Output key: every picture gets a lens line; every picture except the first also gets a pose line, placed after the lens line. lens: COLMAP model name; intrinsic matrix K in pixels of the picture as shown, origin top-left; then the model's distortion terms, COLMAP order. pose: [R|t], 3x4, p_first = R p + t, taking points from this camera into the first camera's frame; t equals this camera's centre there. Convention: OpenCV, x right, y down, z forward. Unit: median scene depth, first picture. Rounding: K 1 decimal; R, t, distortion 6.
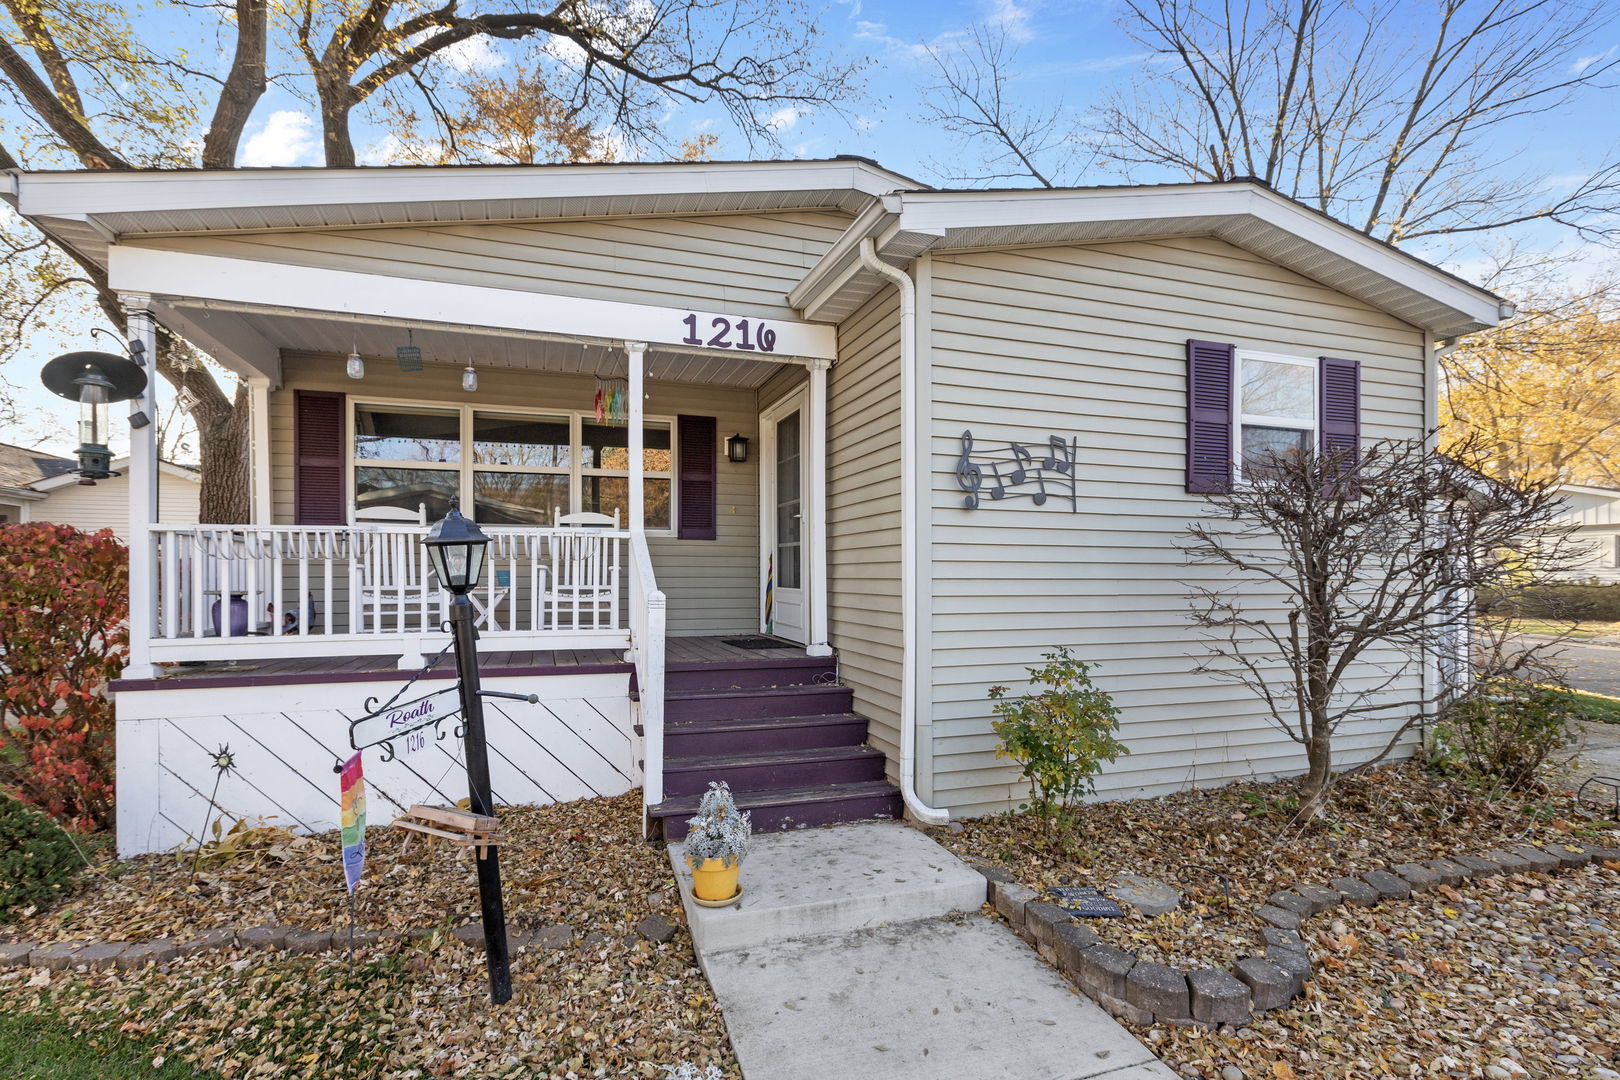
lens RADIAL K [[721.8, 0, 801.7], [0, 721.8, 552.0], [0, 0, 1]] dist [0.002272, 0.000425]
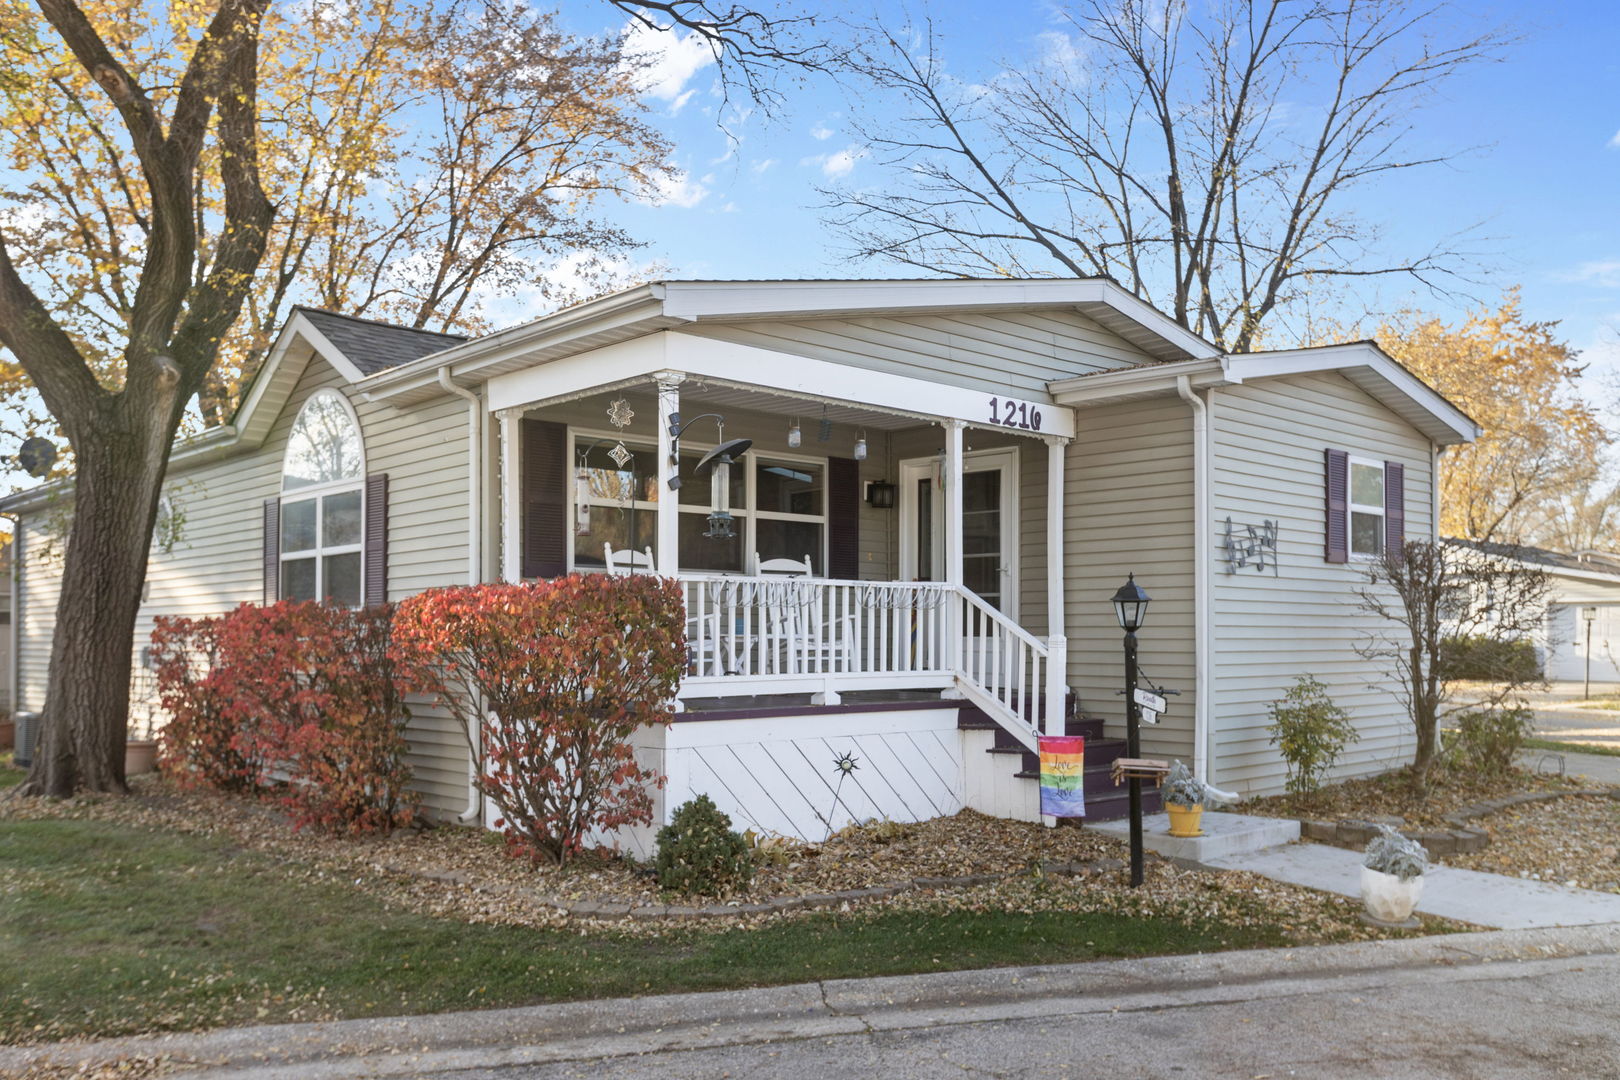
lens RADIAL K [[1248.6, 0, 804.1], [0, 1248.6, 545.5], [0, 0, 1]] dist [0.008090, 0.001996]
pose [[0.916366, 0.027608, 0.399388, -1.294705], [-0.012355, 0.999094, -0.040715, -0.007246], [-0.400150, 0.032375, 0.915878, -0.745799]]
